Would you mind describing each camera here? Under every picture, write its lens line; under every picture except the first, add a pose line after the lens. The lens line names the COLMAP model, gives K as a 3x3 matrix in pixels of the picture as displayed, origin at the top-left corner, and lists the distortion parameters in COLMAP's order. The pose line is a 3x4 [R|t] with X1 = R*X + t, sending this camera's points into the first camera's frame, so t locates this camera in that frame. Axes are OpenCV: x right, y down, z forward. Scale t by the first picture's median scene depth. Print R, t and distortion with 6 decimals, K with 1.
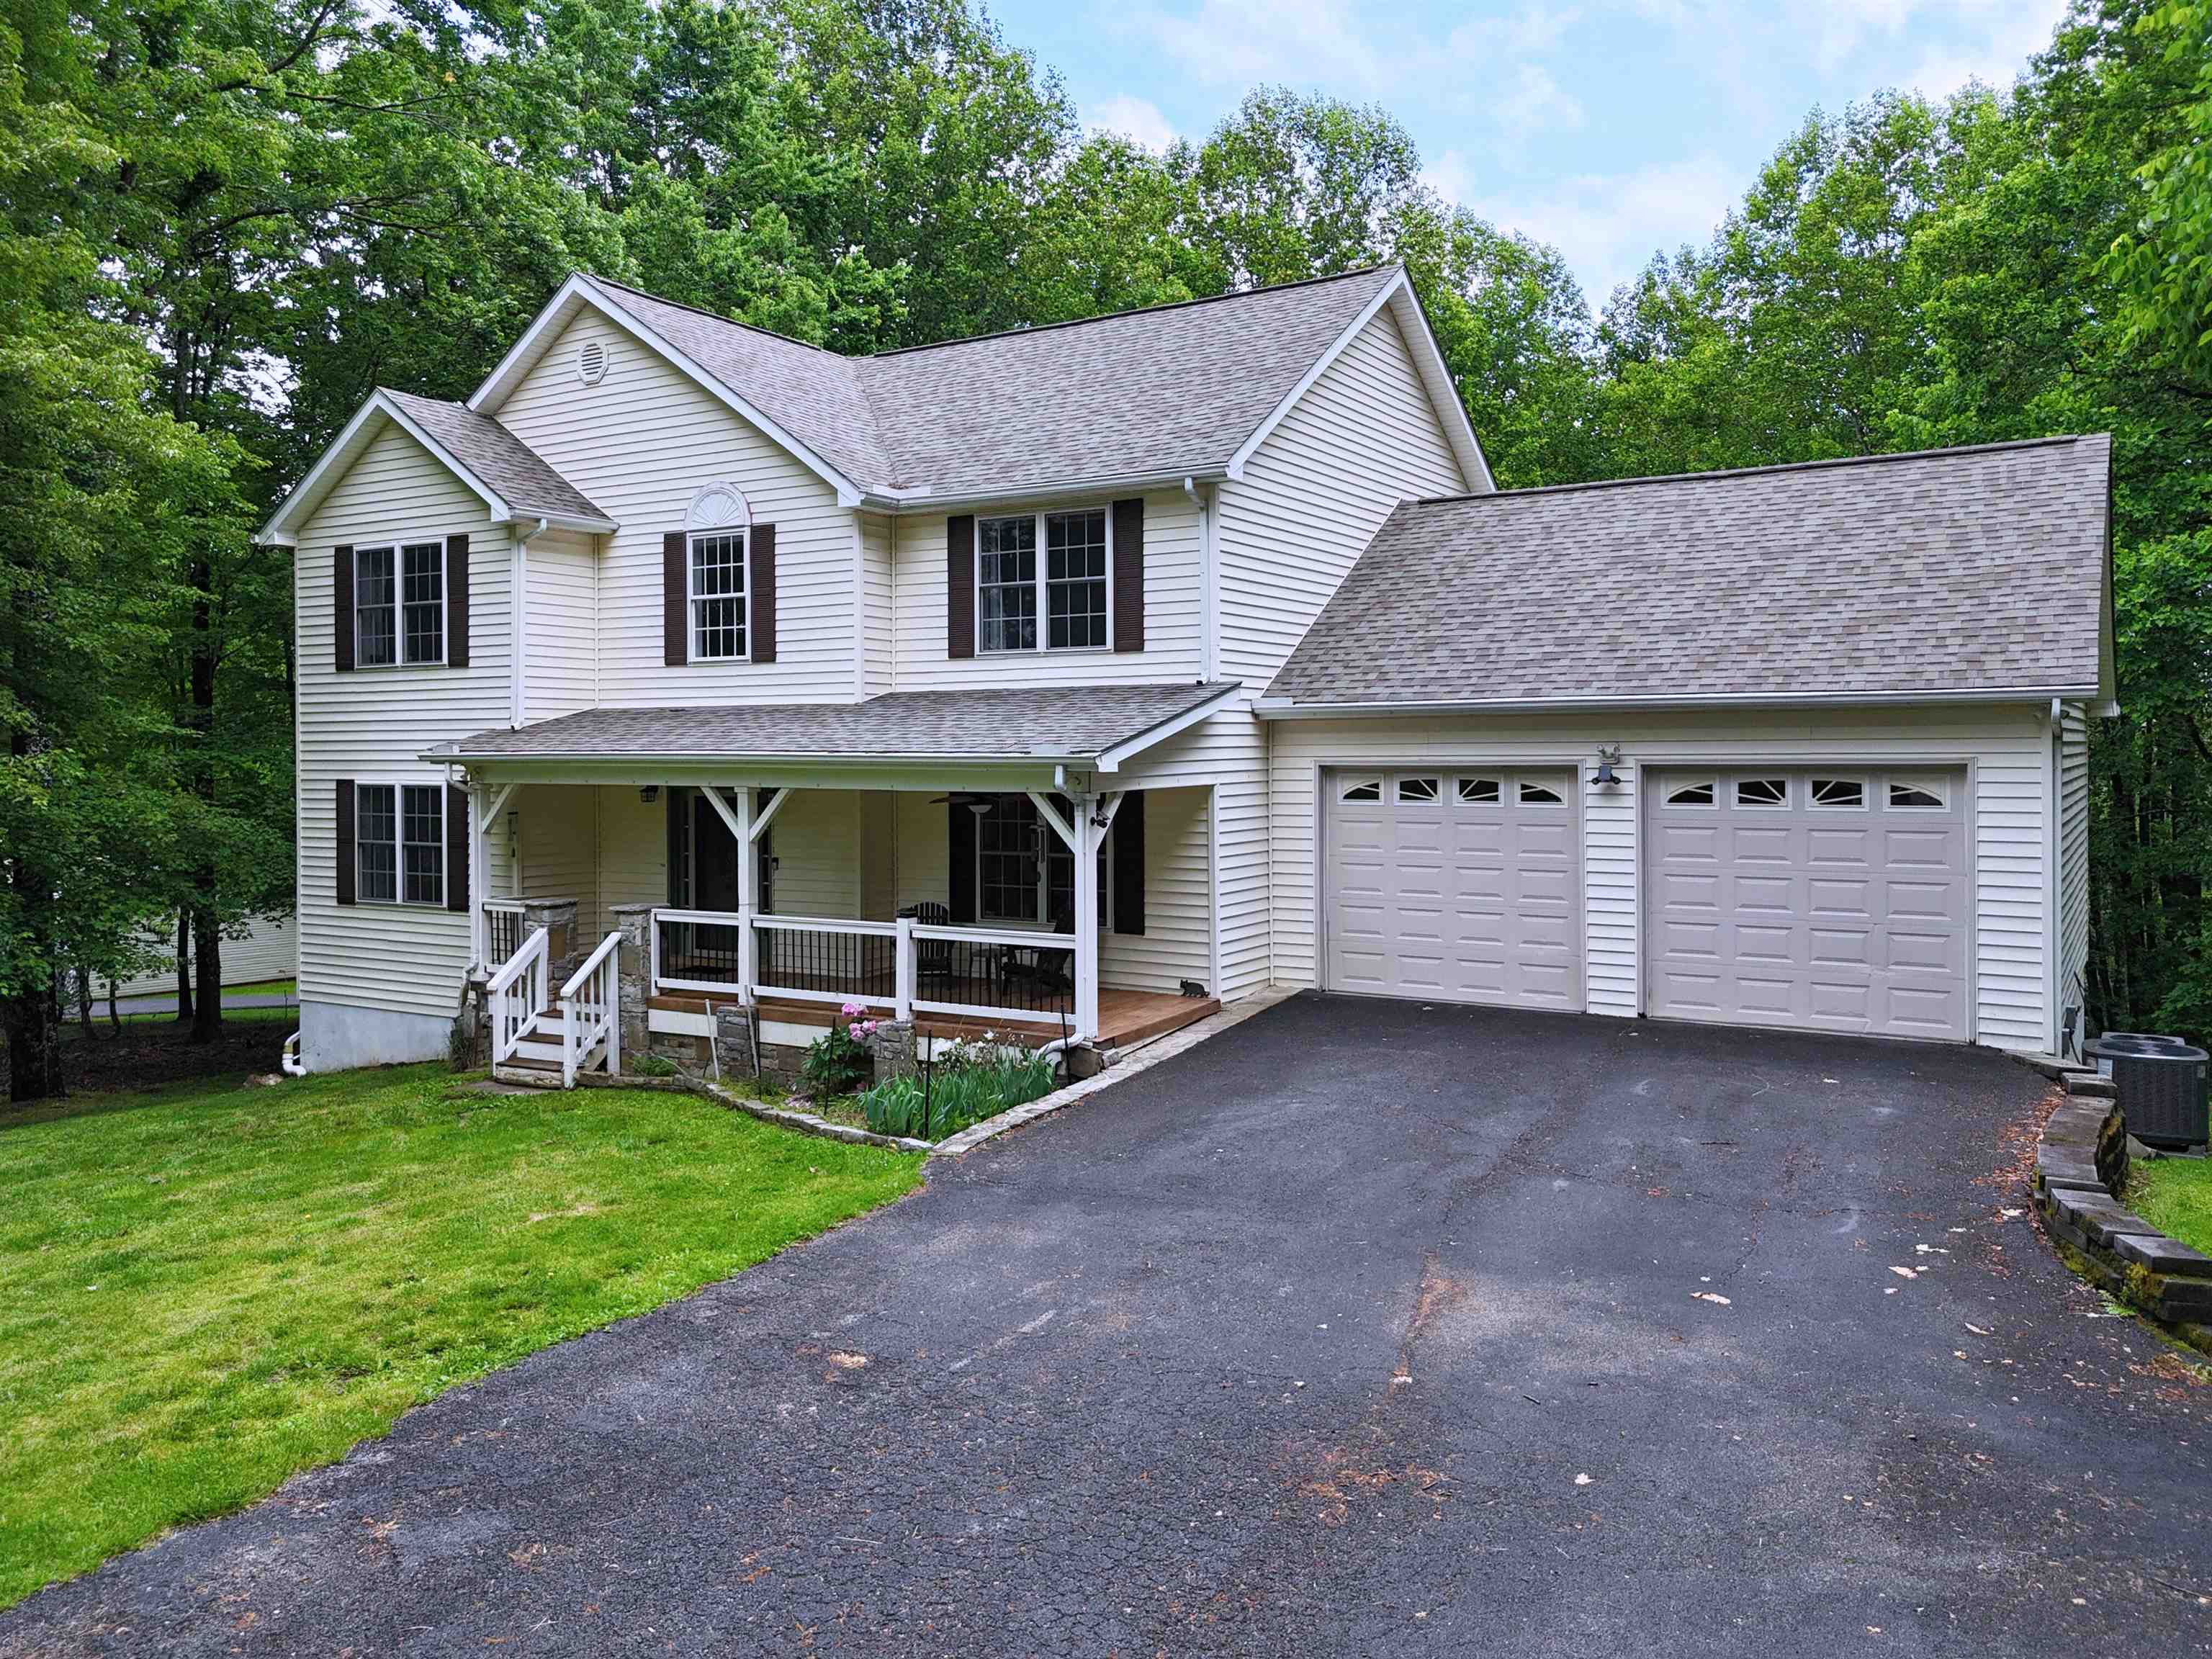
lens RADIAL K [[1659.5, 0, 1124.0], [0, 1659.5, 737.5], [0, 0, 1]] dist [0.058894, -0.063084]
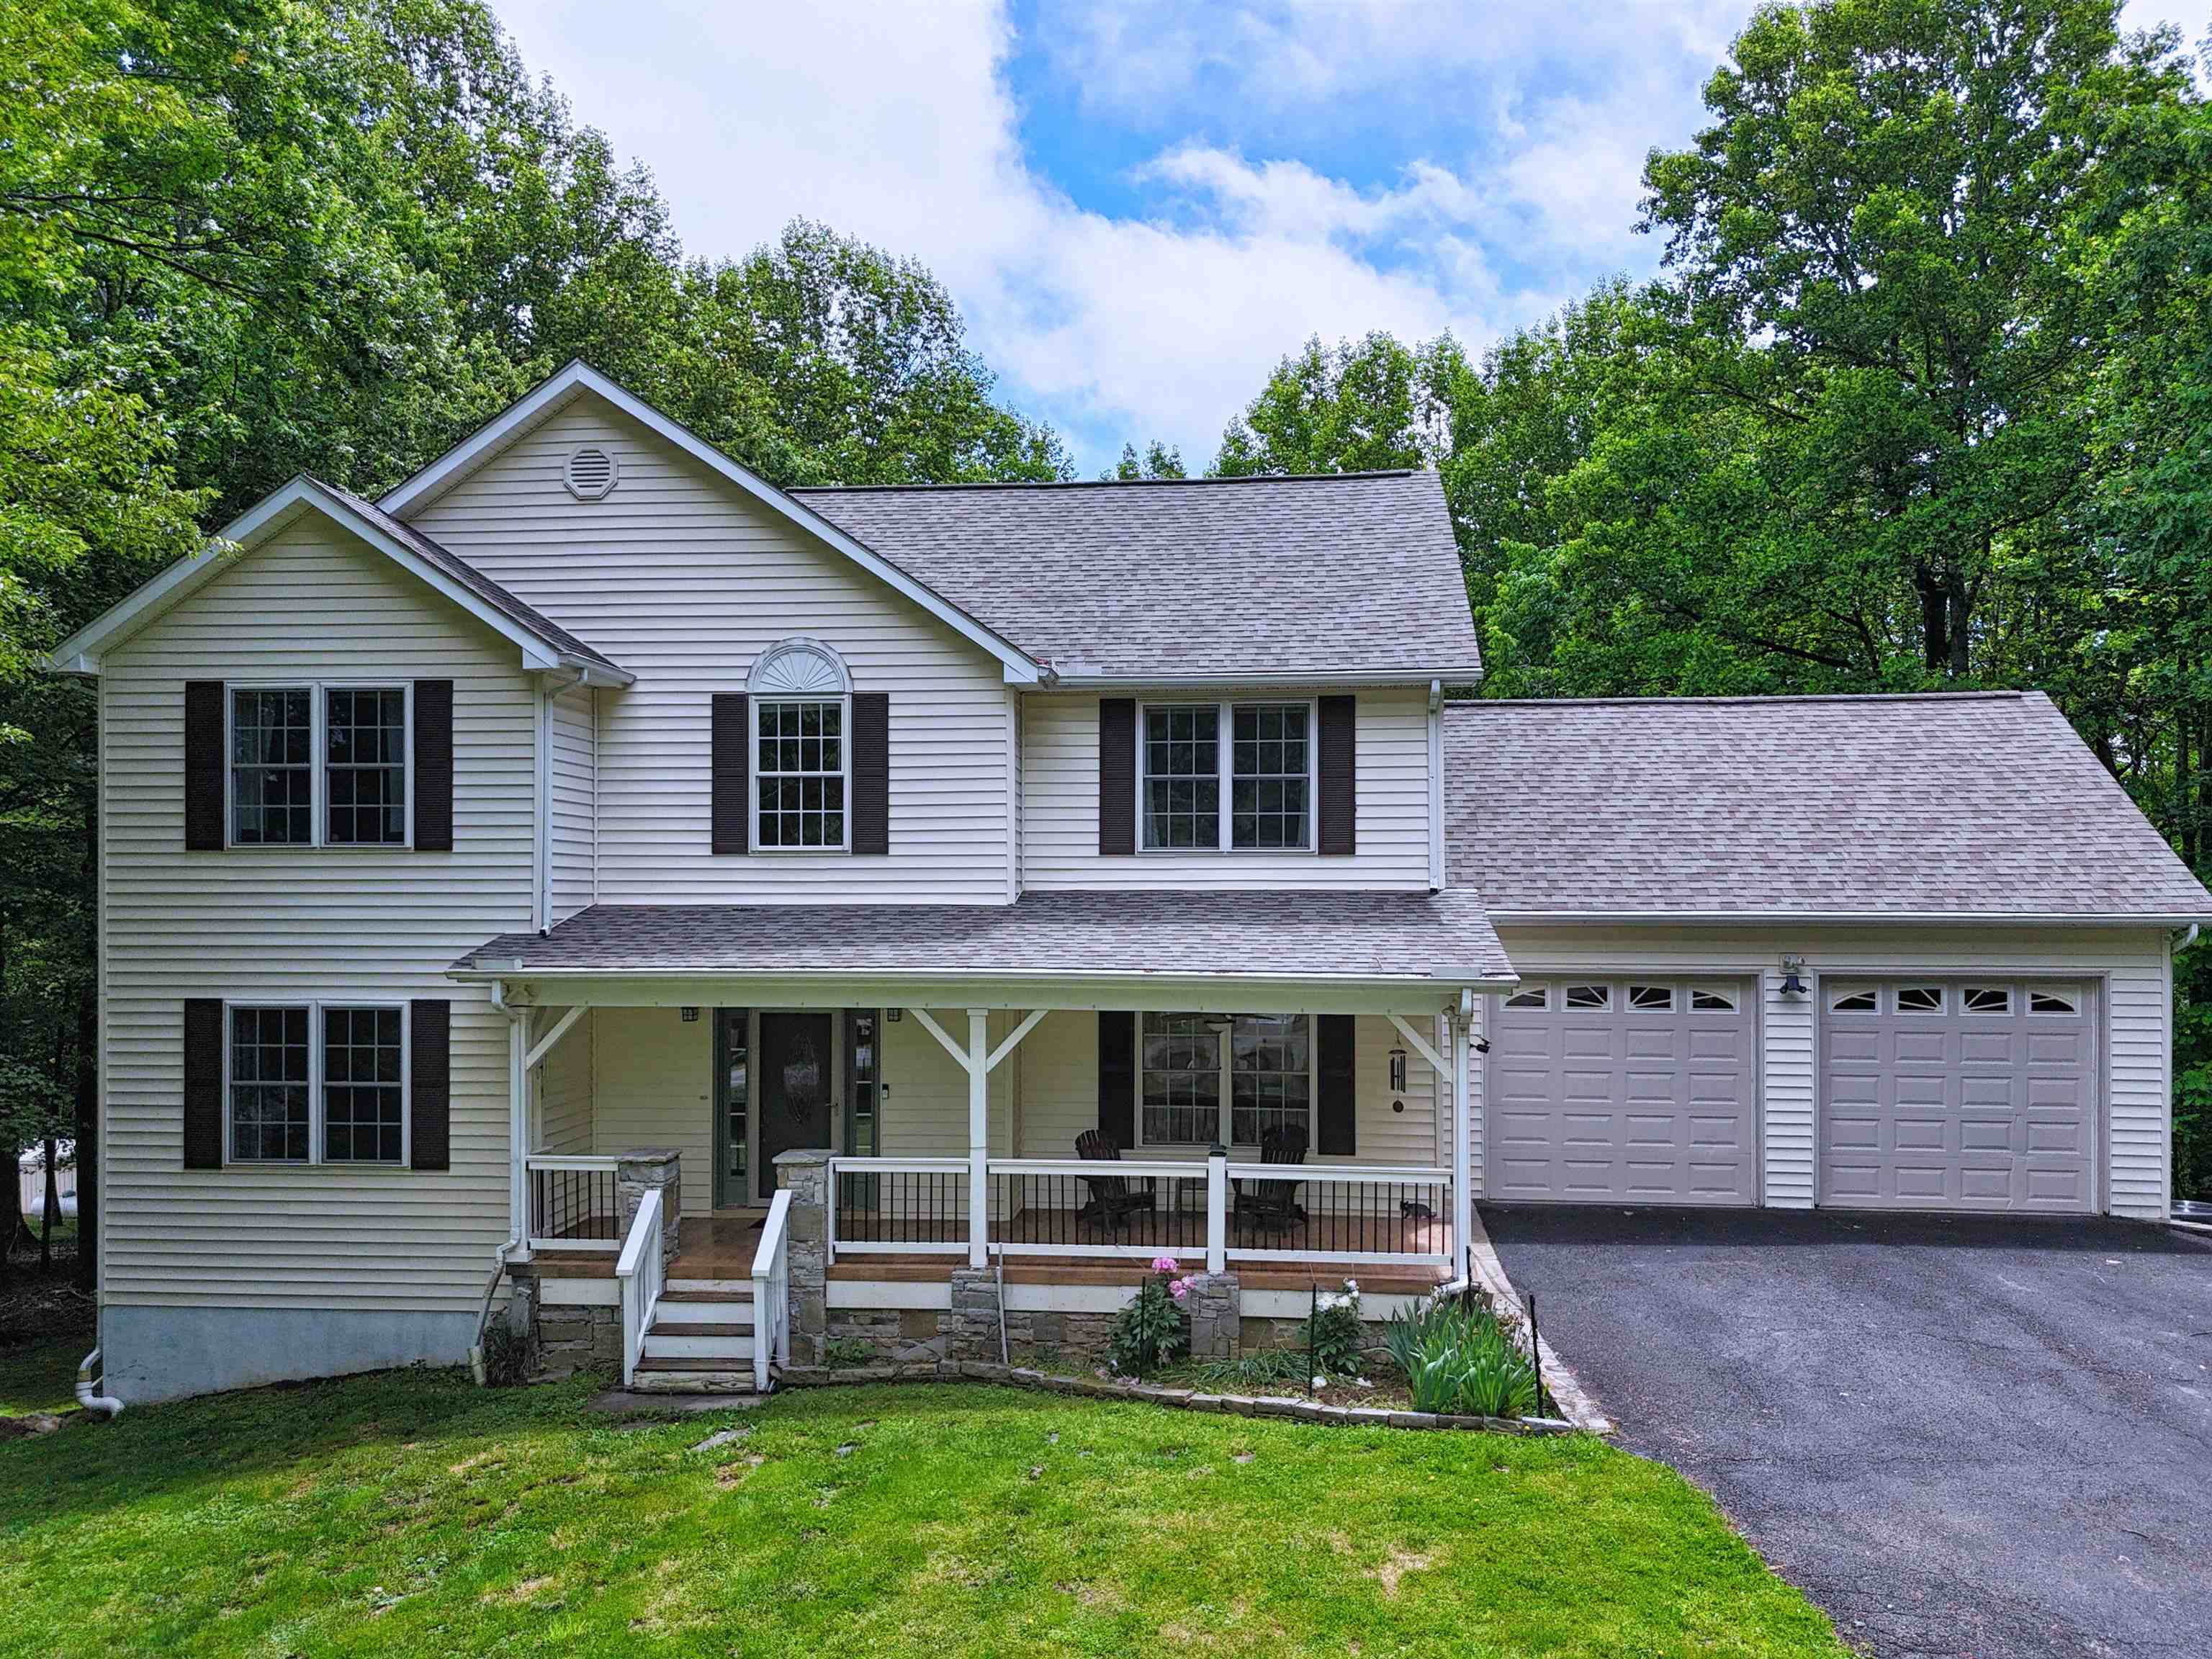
lens RADIAL K [[1671.4, 0, 1113.6], [0, 1671.4, 871.5], [0, 0, 1]] dist [0.058042, -0.055863]
pose [[0.900945, 0.012623, 0.433749, -0.524663], [-0.008911, 0.999904, -0.010588, -0.031701], [-0.433842, 0.005674, 0.900971, 0.194238]]
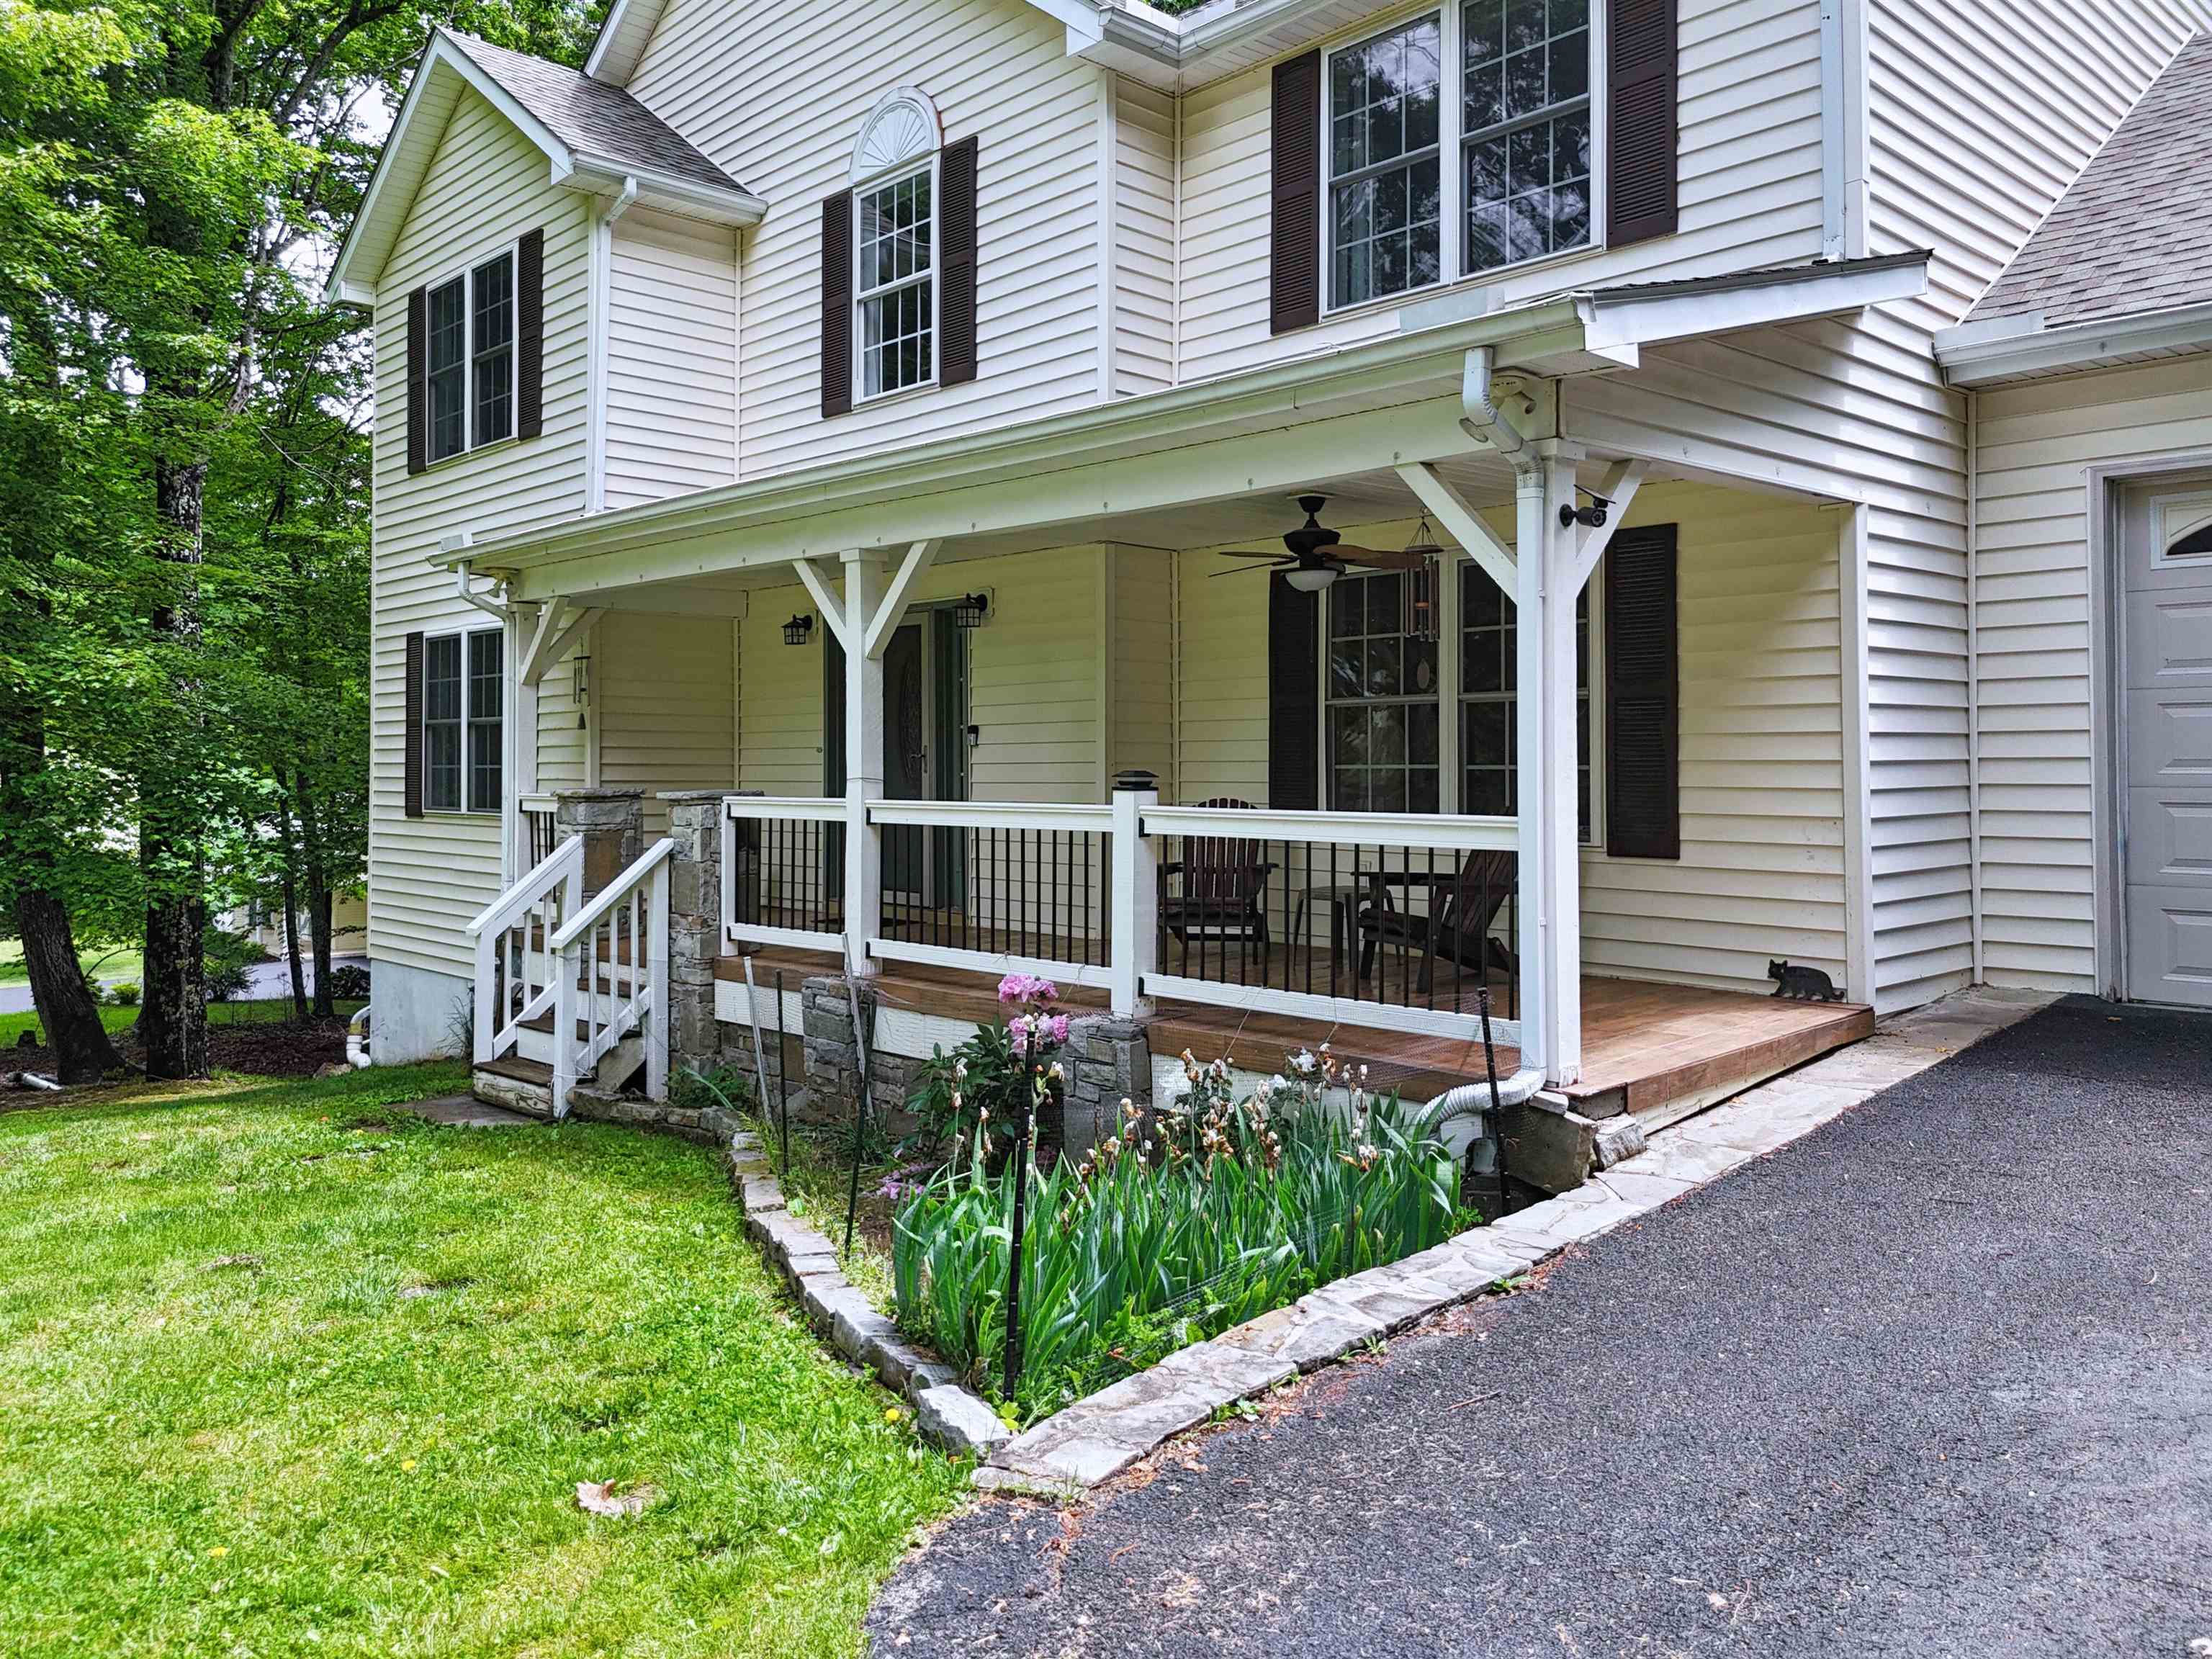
lens RADIAL K [[1659.5, 0, 1124.0], [0, 1659.5, 737.5], [0, 0, 1]] dist [0.058894, -0.063084]
pose [[0.965597, 0.001090, -0.260041, -0.014903], [-0.004535, 0.999910, -0.012648, 0.091189], [0.260004, 0.013393, 0.965515, 0.514831]]
